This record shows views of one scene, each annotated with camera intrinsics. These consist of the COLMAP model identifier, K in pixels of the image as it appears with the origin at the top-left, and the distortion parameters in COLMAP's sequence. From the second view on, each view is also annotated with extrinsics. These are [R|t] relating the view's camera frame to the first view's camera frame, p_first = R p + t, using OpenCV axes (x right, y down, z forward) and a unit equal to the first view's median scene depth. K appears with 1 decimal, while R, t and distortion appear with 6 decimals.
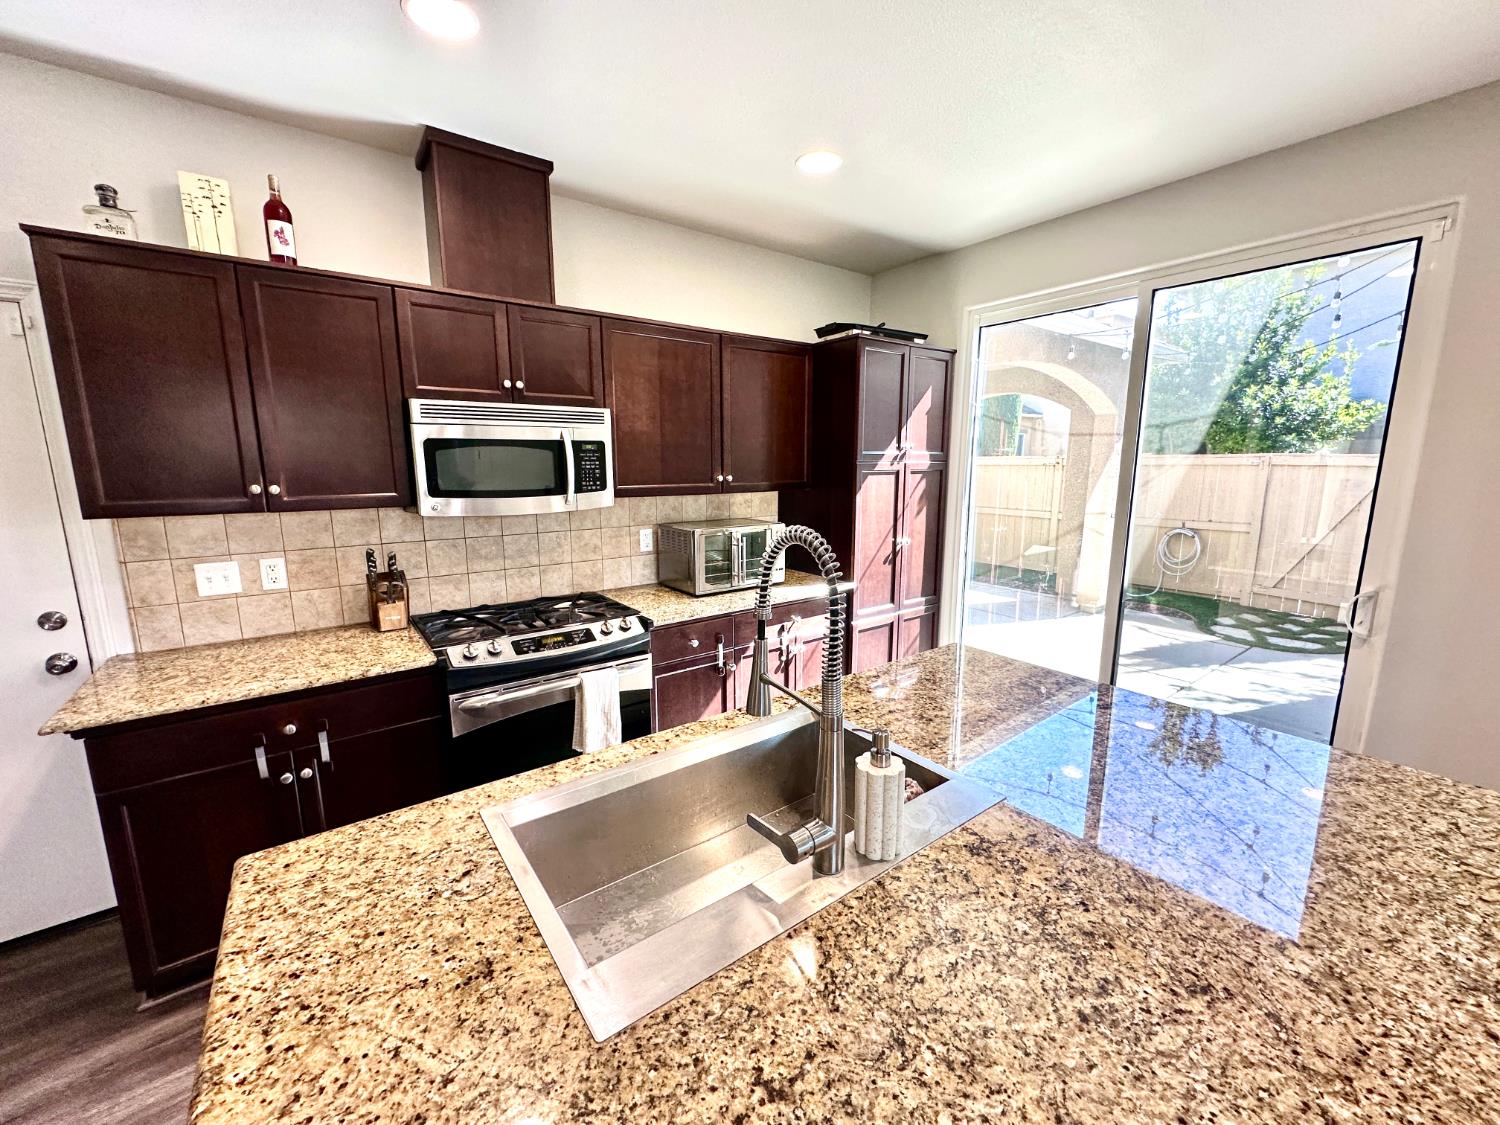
lens RADIAL K [[598.9, 0, 750.0], [0, 598.9, 562.5], [0, 0, 1]] dist [-0.001789, 0.000010]
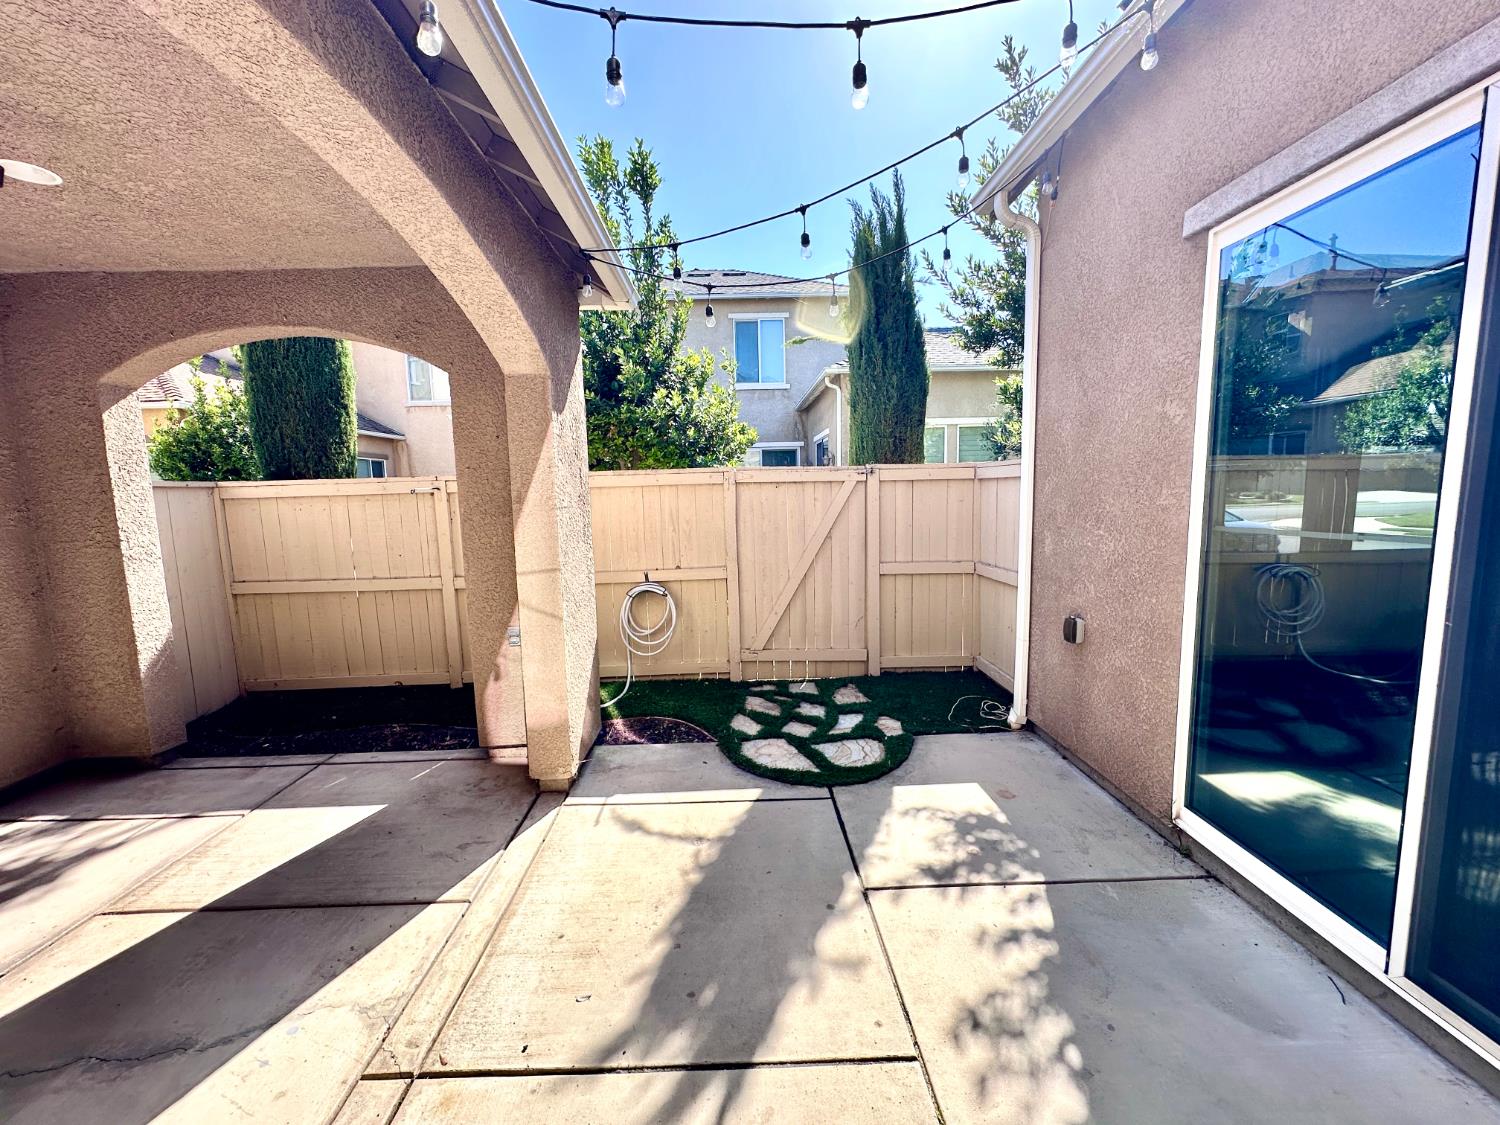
lens RADIAL K [[602.7, 0, 750.0], [0, 602.7, 562.5], [0, 0, 1]] dist [-0.002945, -0.000027]
pose [[0.587782, -0.113219, 0.801058, 0.712951], [0.160389, 0.986813, 0.021786, -0.201031], [-0.792962, 0.115675, 0.598190, 1.379904]]
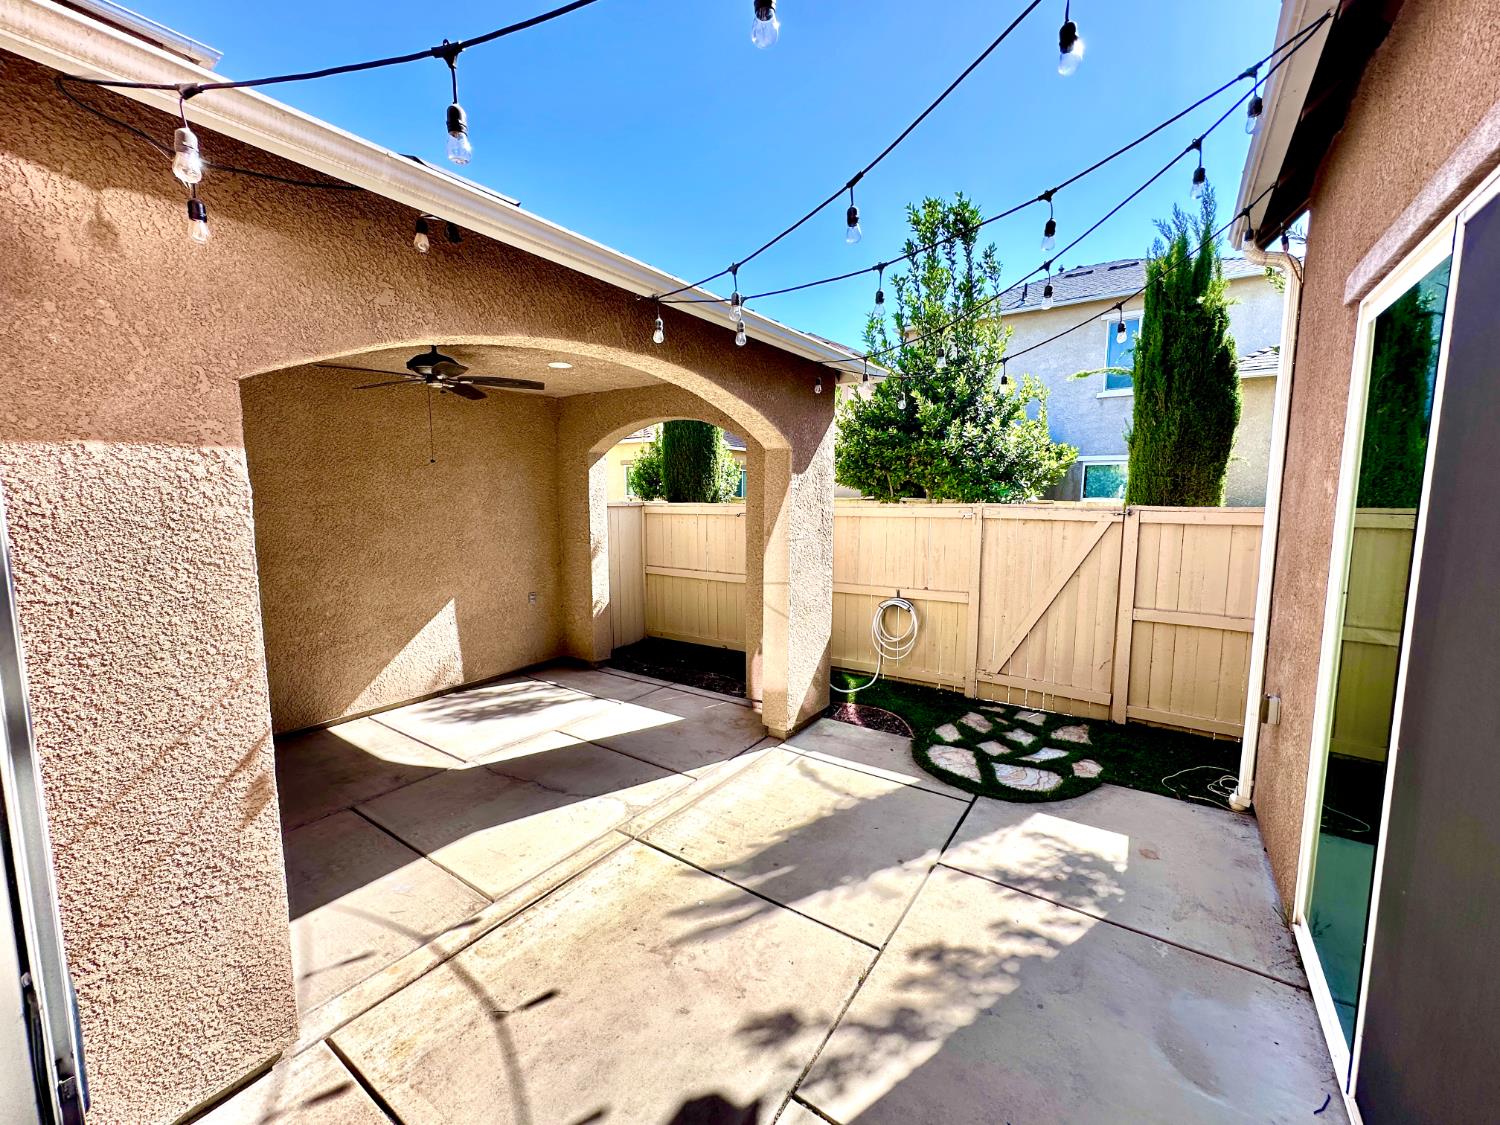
lens RADIAL K [[598.9, 0, 750.0], [0, 598.9, 562.5], [0, 0, 1]] dist [-0.001789, 0.000010]
pose [[0.947507, -0.035321, 0.317777, 0.798562], [0.053279, 0.997425, -0.047999, -0.204102], [-0.315264, 0.062410, 0.946950, 0.867592]]
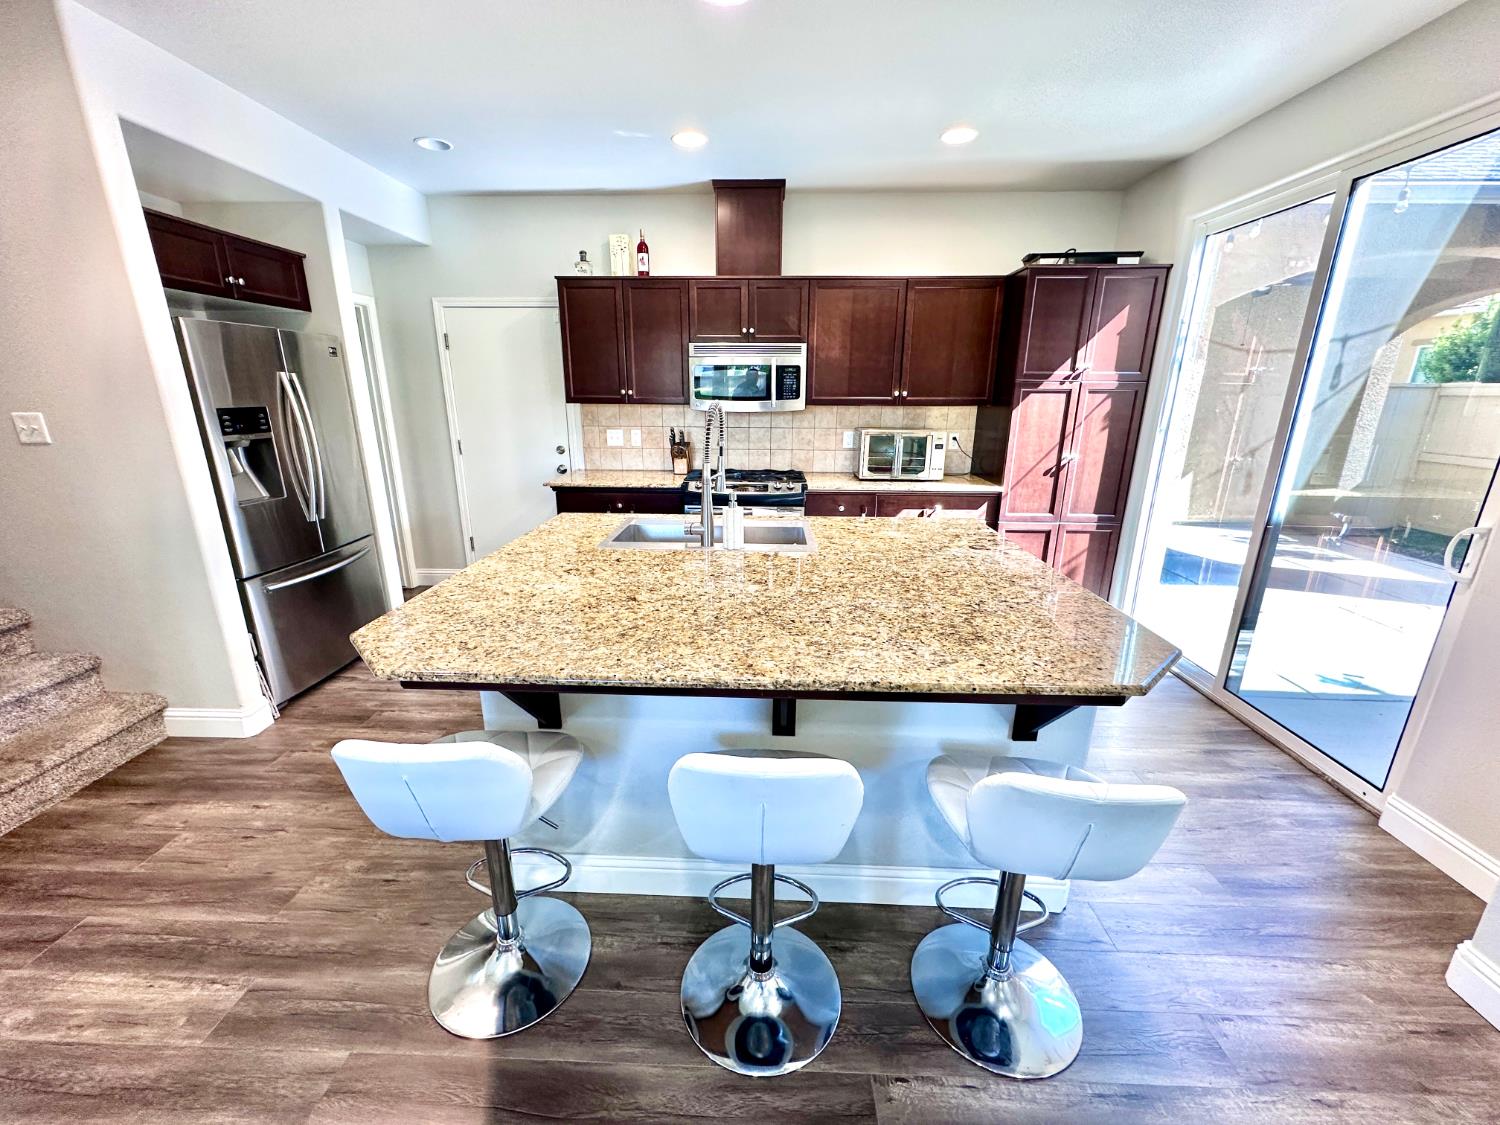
lens RADIAL K [[606.5, 0, 750.0], [0, 606.5, 562.5], [0, 0, 1]] dist [-0.001563, 0.000088]
pose [[0.778786, 0.178085, -0.601480, 0.612264], [-0.112965, 0.982995, 0.144778, 0.072528], [0.617035, -0.044805, 0.785659, -0.280396]]
